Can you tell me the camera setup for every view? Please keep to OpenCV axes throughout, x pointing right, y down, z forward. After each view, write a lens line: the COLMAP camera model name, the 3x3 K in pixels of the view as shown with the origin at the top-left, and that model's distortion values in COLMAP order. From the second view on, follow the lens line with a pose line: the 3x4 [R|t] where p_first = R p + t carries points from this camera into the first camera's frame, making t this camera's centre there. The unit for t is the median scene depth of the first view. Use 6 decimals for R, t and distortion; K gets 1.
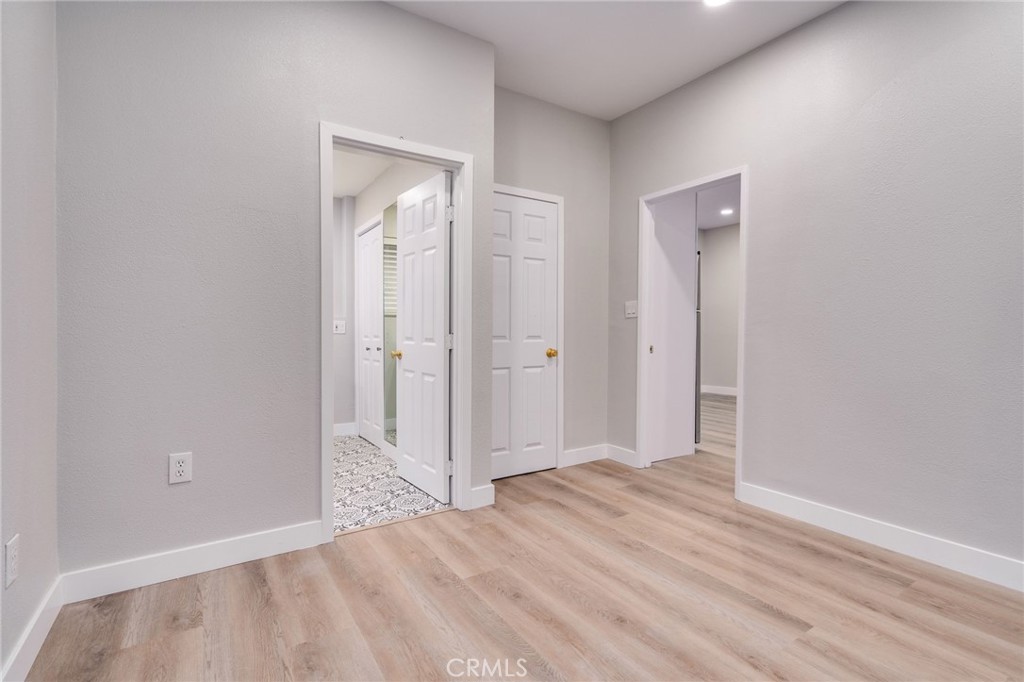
lens RADIAL K [[485.8, 0, 535.9], [0, 485.8, 341.7], [0, 0, 1]] dist [-0.001815, 0.000244]
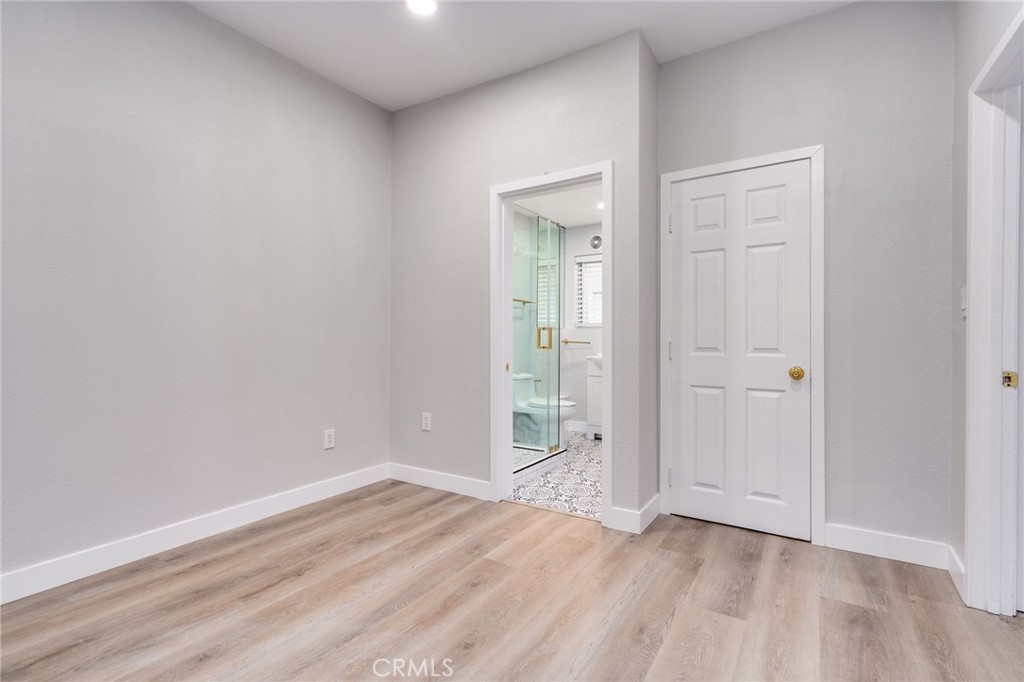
lens RADIAL K [[480.0, 0, 485.3], [0, 480.0, 340.2], [0, 0, 1]] dist [-0.001069, 0.000380]
pose [[0.357731, 0.000386, -0.933825, 0.769890], [-0.020754, 0.999756, -0.007537, -0.014779], [0.933594, 0.022076, 0.357652, 0.492437]]
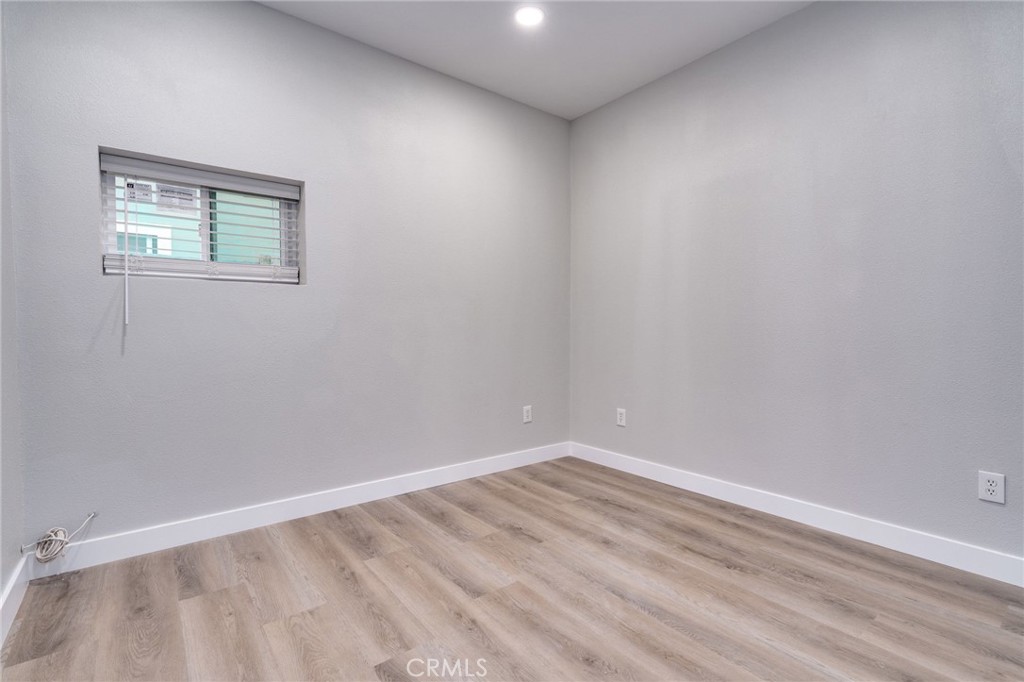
lens RADIAL K [[485.8, 0, 535.9], [0, 485.8, 341.7], [0, 0, 1]] dist [-0.001815, 0.000244]
pose [[-0.996311, 0.000706, -0.085817, 0.250248], [-0.003577, 0.998755, 0.049753, -0.036558], [0.085746, 0.049876, -0.995068, 1.329805]]
